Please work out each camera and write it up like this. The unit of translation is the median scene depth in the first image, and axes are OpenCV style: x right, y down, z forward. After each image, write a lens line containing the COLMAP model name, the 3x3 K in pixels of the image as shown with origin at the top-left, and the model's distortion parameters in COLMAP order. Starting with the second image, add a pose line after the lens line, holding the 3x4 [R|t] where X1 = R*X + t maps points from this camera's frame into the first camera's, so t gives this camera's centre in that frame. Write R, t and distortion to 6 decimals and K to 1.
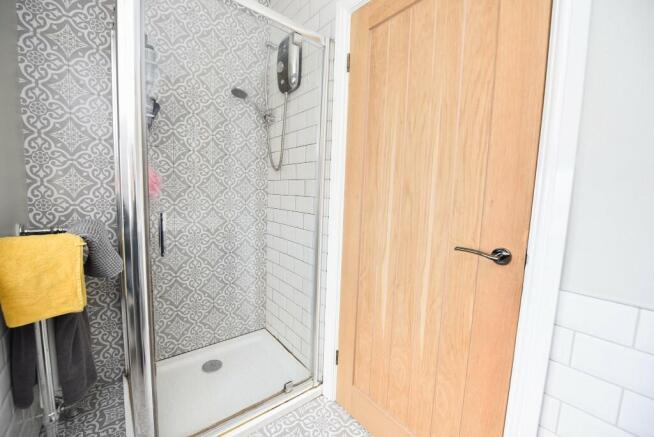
lens RADIAL K [[260.8, 0, 325.1], [0, 260.8, 218.9], [0, 0, 1]] dist [-0.018319, -0.000930]
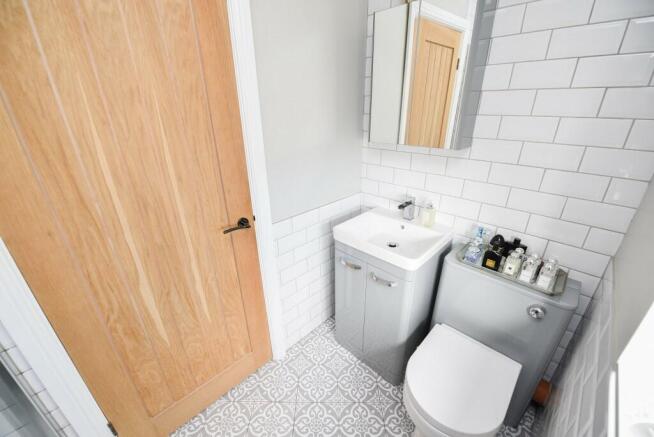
lens RADIAL K [[260.8, 0, 325.1], [0, 260.8, 218.9], [0, 0, 1]] dist [-0.018319, -0.000930]
pose [[-0.100243, -0.423404, 0.900378, -0.606687], [0.105675, 0.895287, 0.432775, -0.399463], [-0.989335, 0.138530, -0.045003, 0.461414]]
